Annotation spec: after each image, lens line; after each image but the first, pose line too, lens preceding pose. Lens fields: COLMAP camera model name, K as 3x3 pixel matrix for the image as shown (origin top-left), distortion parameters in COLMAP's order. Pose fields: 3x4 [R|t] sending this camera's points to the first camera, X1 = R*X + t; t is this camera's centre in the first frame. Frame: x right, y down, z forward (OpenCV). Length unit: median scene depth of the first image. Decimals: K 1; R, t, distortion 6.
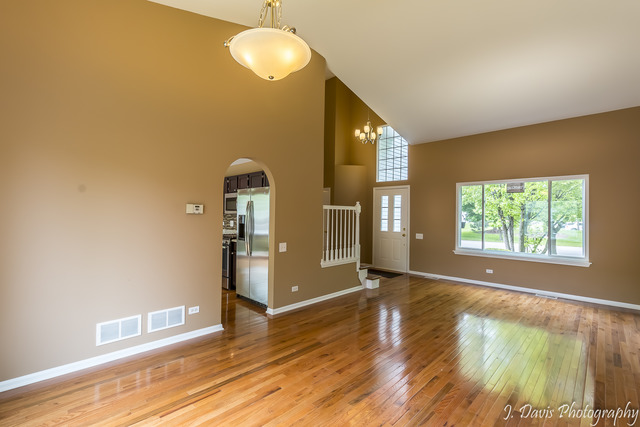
lens RADIAL K [[293.2, 0, 319.0], [0, 293.2, 210.8], [0, 0, 1]] dist [0.003454, 0.000726]
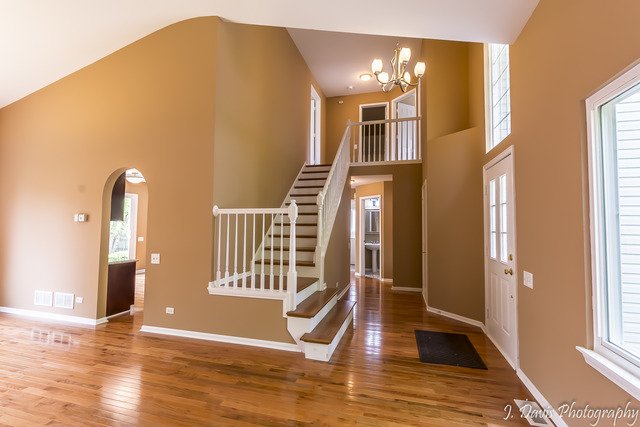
lens RADIAL K [[293.2, 0, 319.0], [0, 293.2, 210.8], [0, 0, 1]] dist [0.003454, 0.000726]
pose [[0.474078, -0.052696, -0.878904, 0.870276], [0.011932, 0.998500, -0.053431, 0.030967], [0.880402, 0.014843, 0.473996, 0.971033]]
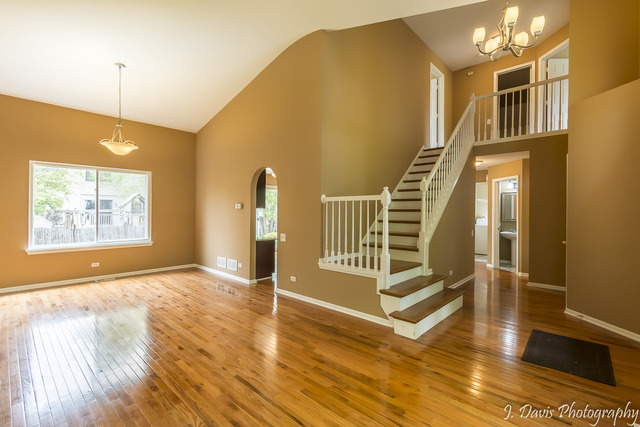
lens RADIAL K [[293.2, 0, 319.0], [0, 293.2, 210.8], [0, 0, 1]] dist [0.003454, 0.000726]
pose [[0.024007, -0.012751, -0.999630, 0.979446], [0.010887, 0.999863, -0.012492, 0.034911], [0.999653, -0.010583, 0.024143, 1.067516]]
